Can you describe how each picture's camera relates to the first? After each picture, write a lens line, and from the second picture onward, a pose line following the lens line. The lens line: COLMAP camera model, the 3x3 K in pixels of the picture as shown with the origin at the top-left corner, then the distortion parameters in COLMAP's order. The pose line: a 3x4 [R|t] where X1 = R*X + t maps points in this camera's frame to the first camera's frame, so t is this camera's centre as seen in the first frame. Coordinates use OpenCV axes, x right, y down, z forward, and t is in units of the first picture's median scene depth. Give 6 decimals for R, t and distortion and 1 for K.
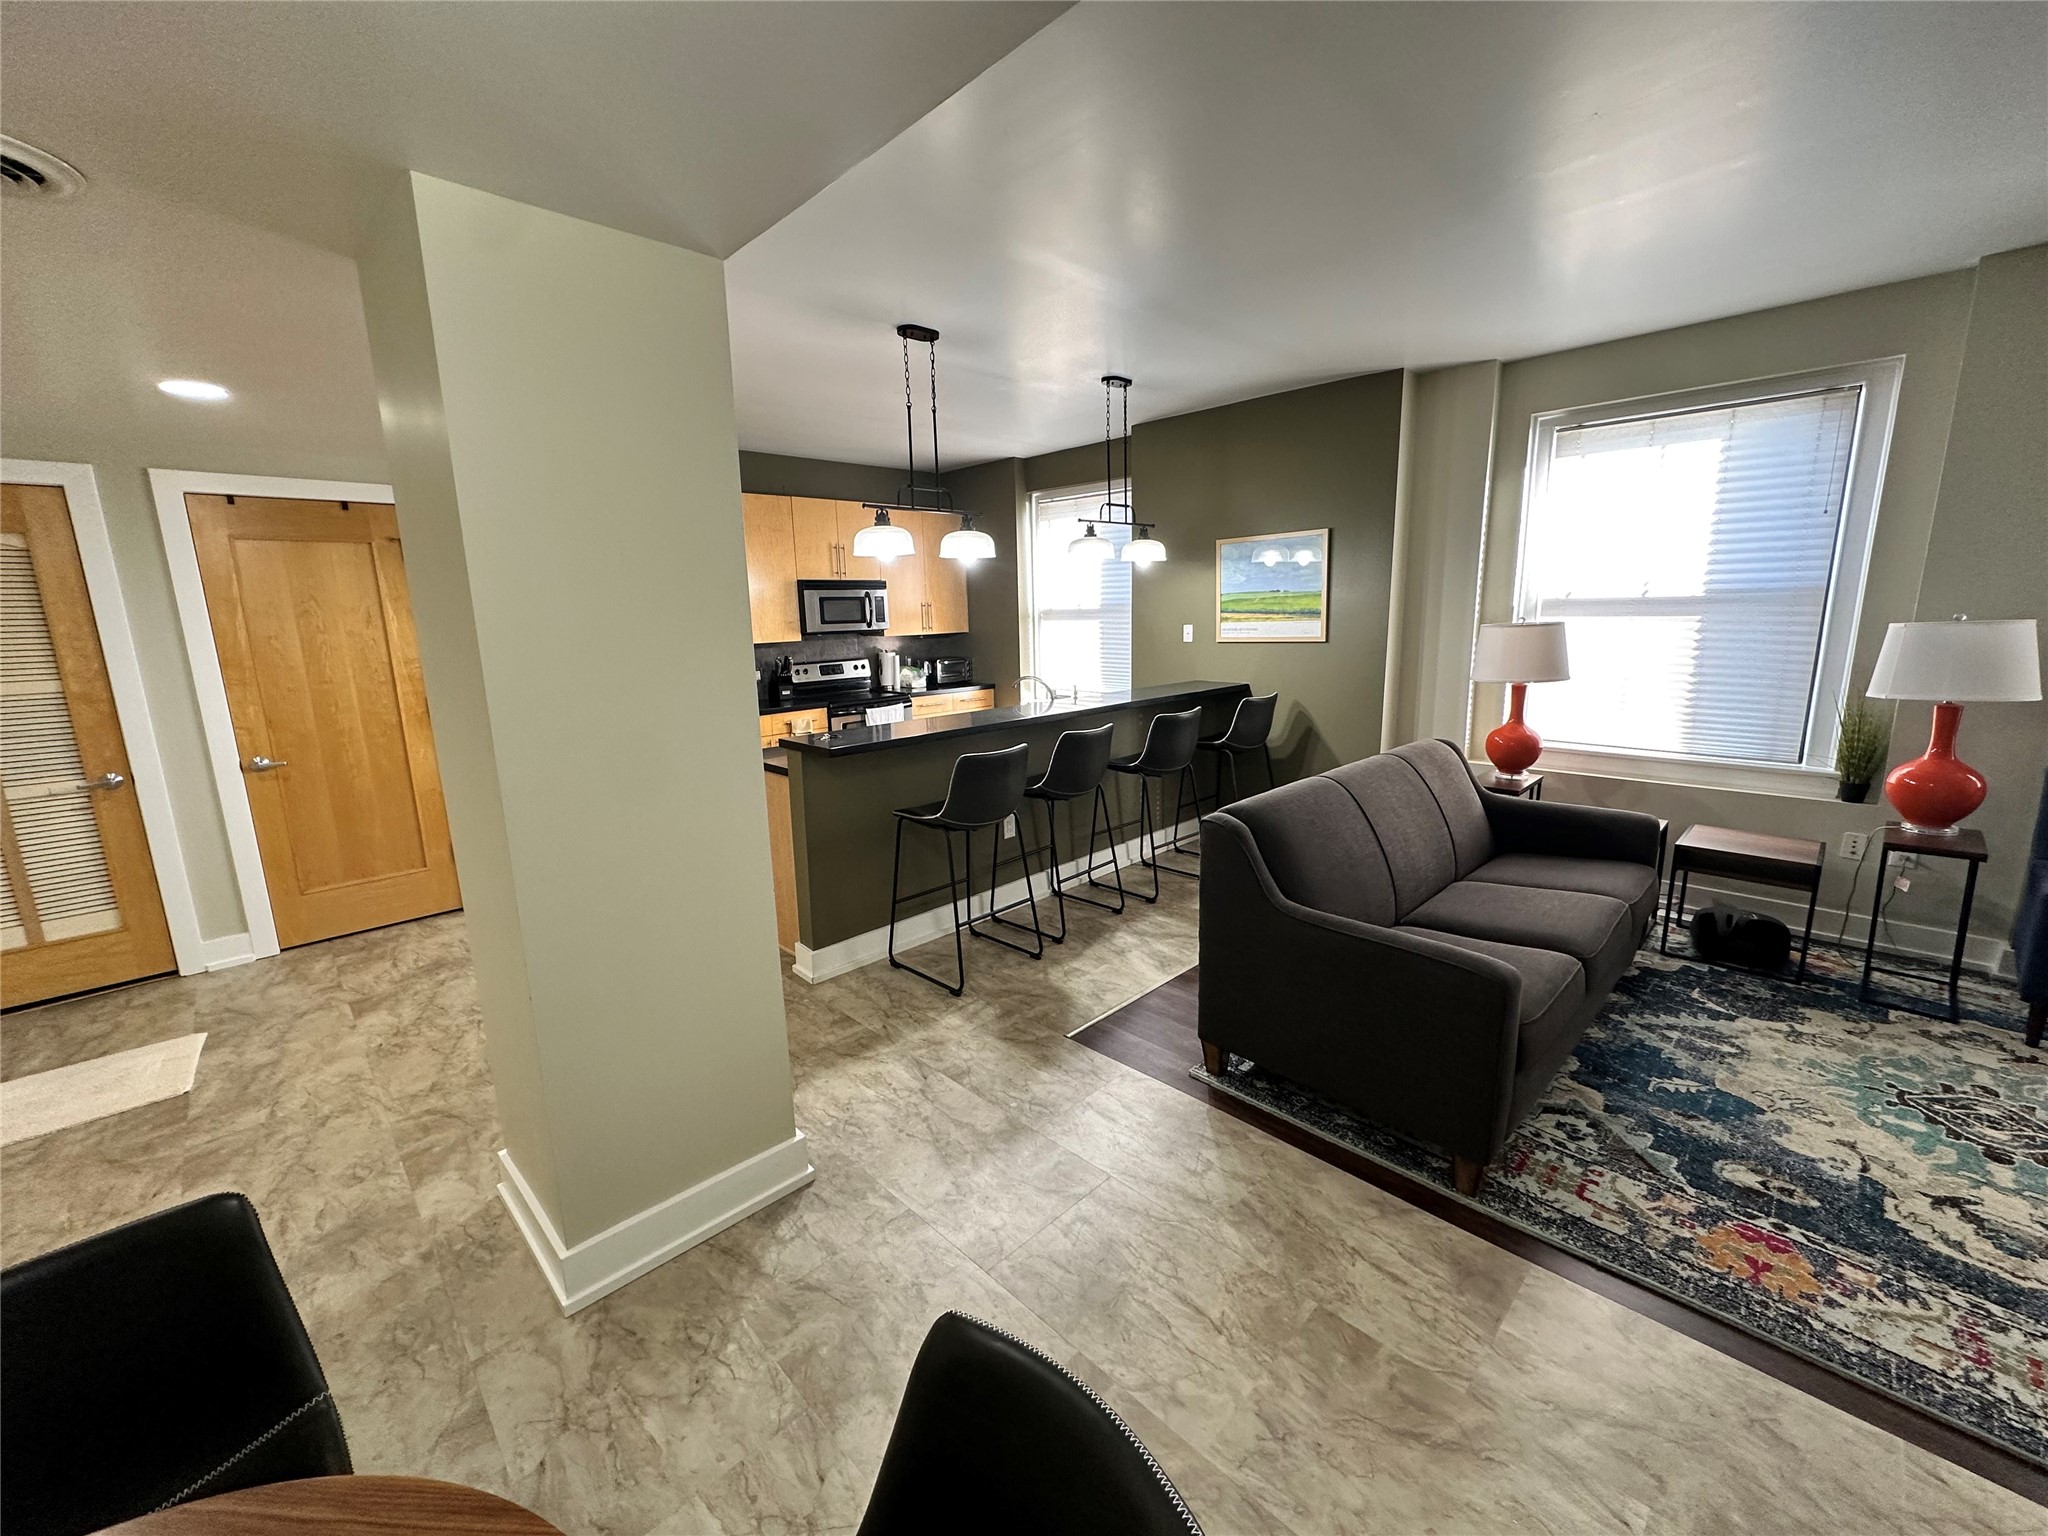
lens RADIAL K [[814.5, 0, 1019.3], [0, 814.5, 762.5], [0, 0, 1]] dist [-0.006154, 0.001615]
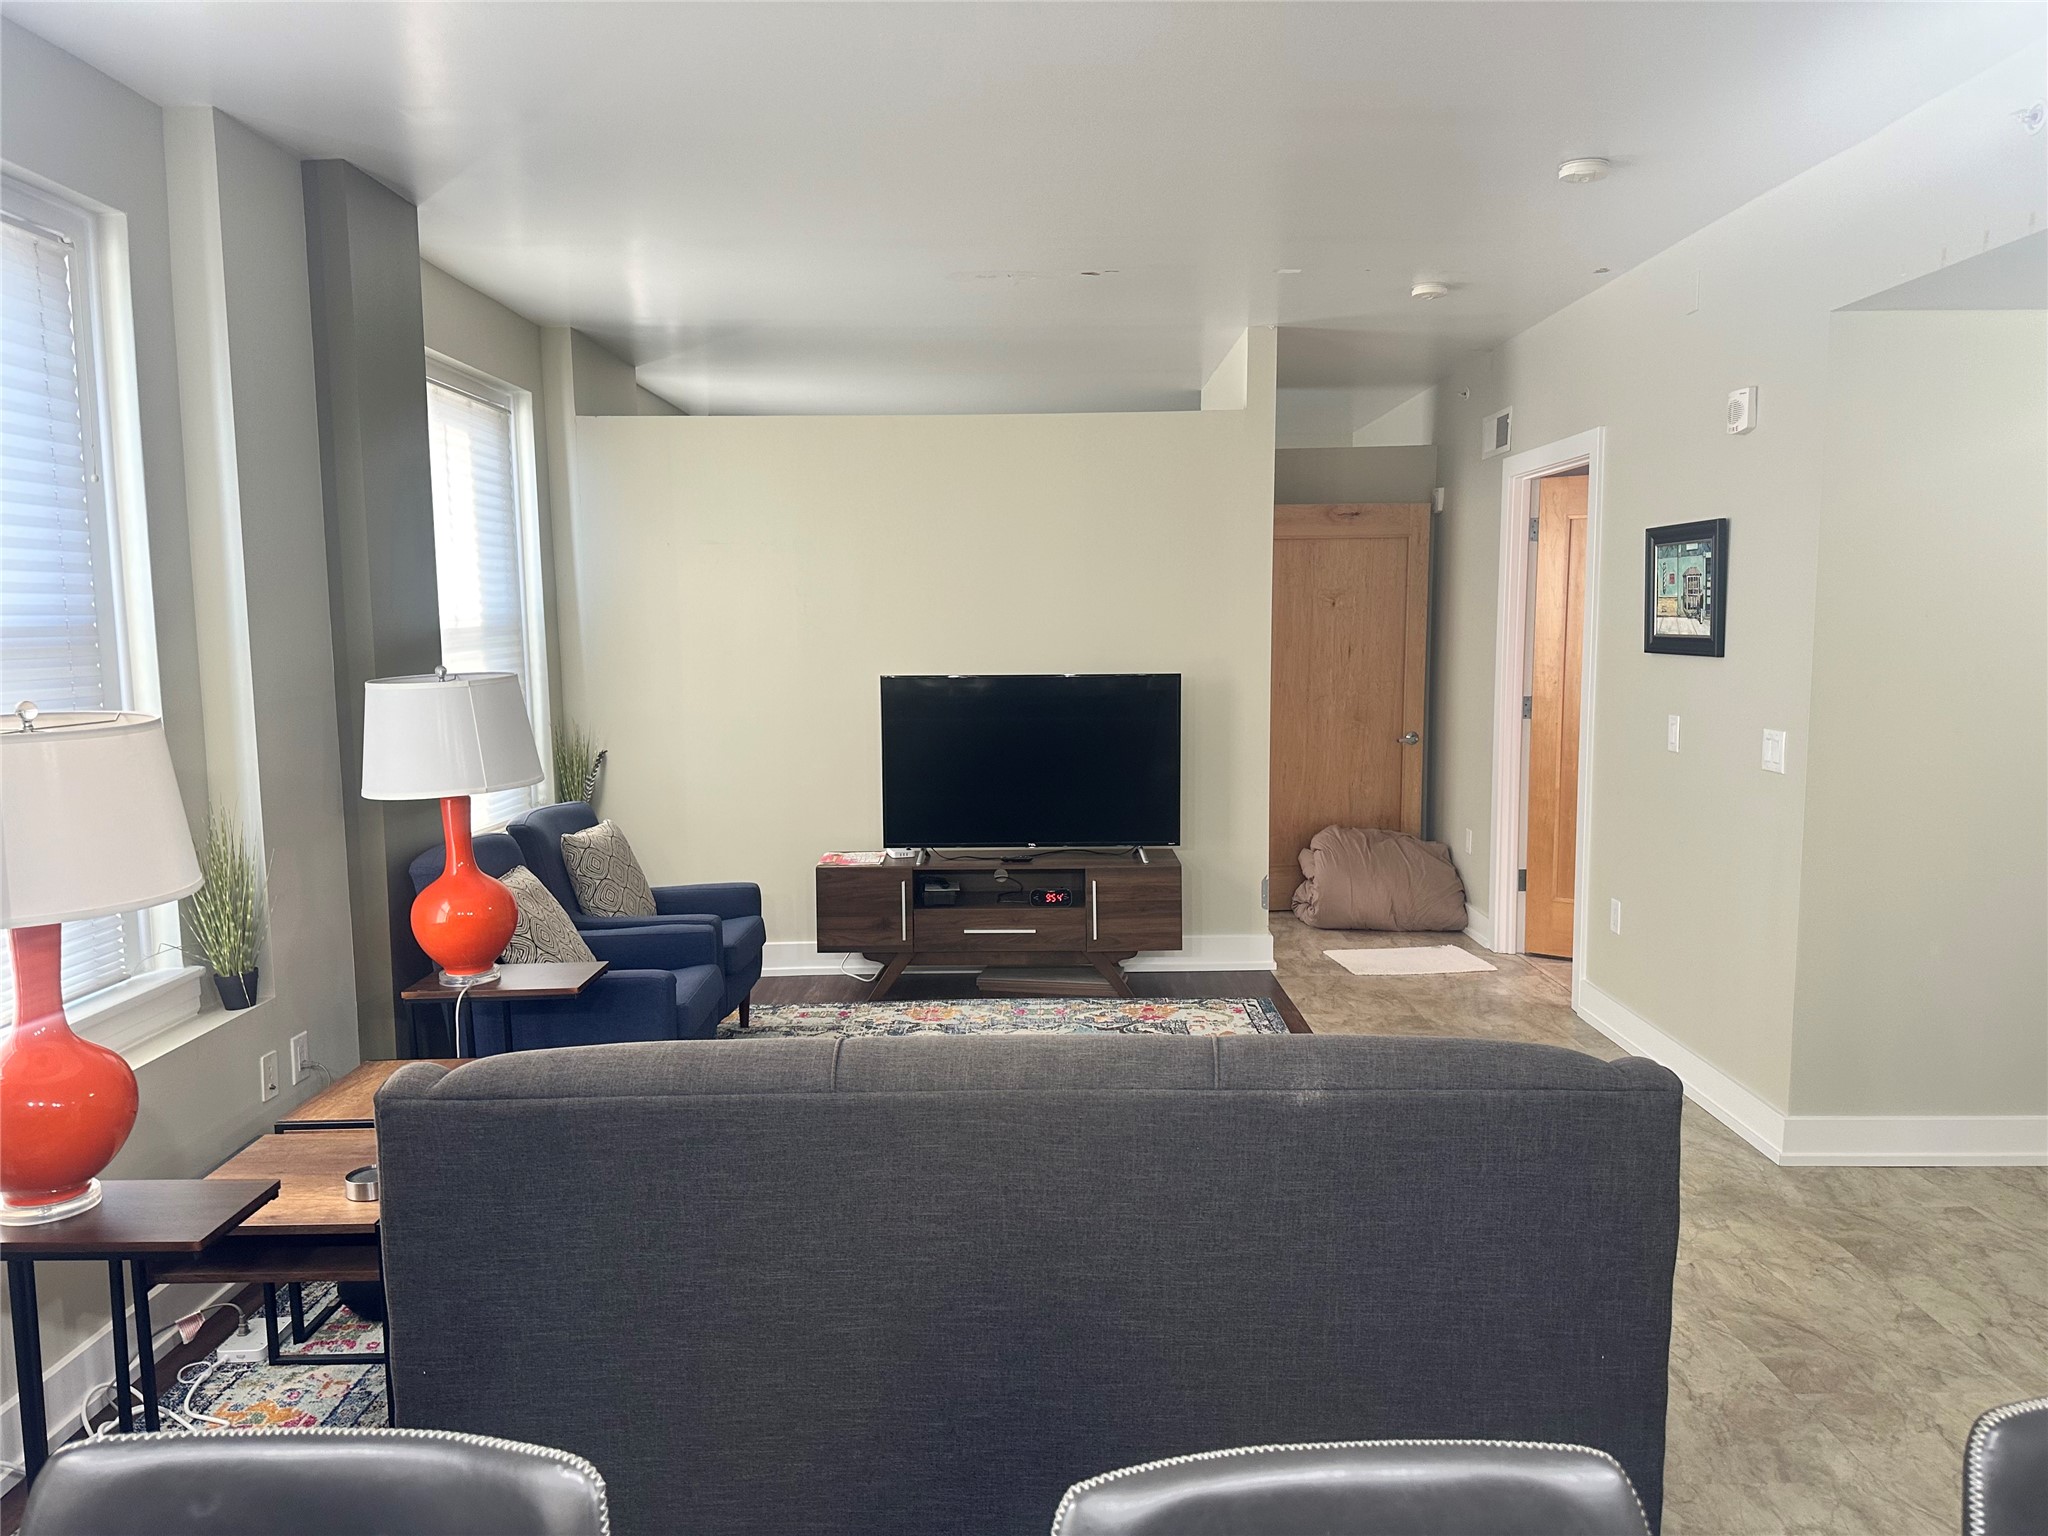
lens RADIAL K [[1431.0, 0, 1023.4], [0, 1431.0, 778.2], [0, 0, 1]] dist [0.051432, -0.053899]
pose [[-0.718633, -0.045965, 0.693869, -0.043962], [0.159132, 0.960465, 0.228436, -0.223997], [-0.676937, 0.274578, -0.682907, 1.164625]]
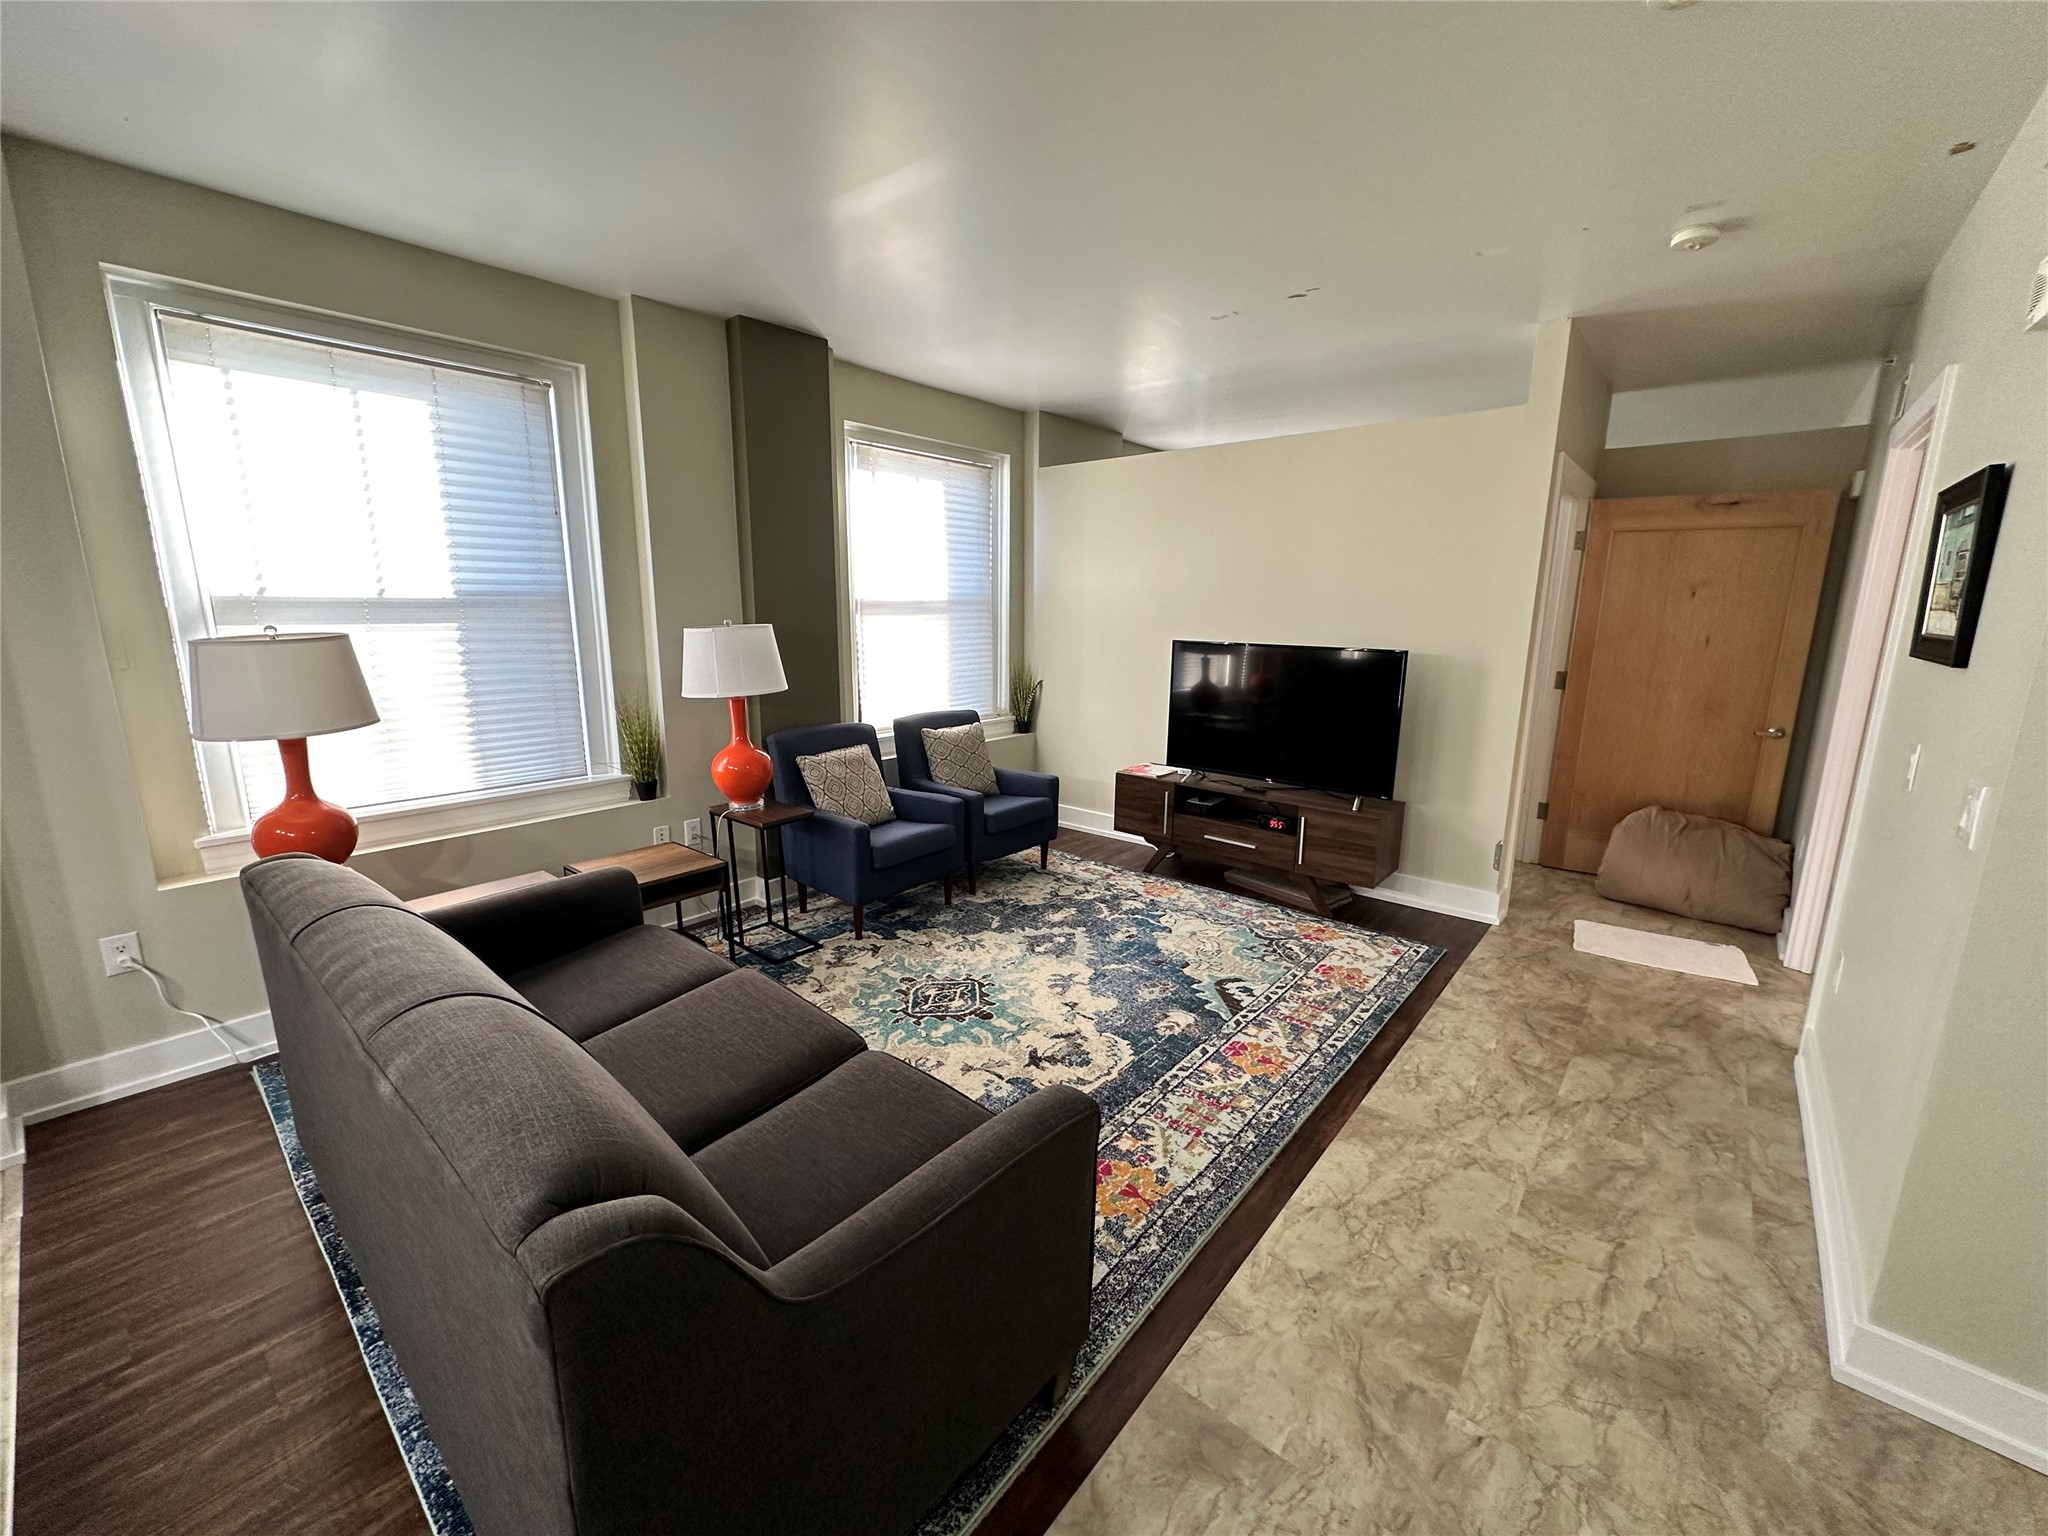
lens RADIAL K [[814.5, 0, 1021.2], [0, 814.5, 763.8], [0, 0, 1]] dist [-0.006154, 0.001615]
pose [[-0.102786, -0.169953, 0.980077, -0.040099], [0.181421, 0.965566, 0.186463, -0.094503], [-0.978019, 0.196973, -0.068413, 0.535728]]
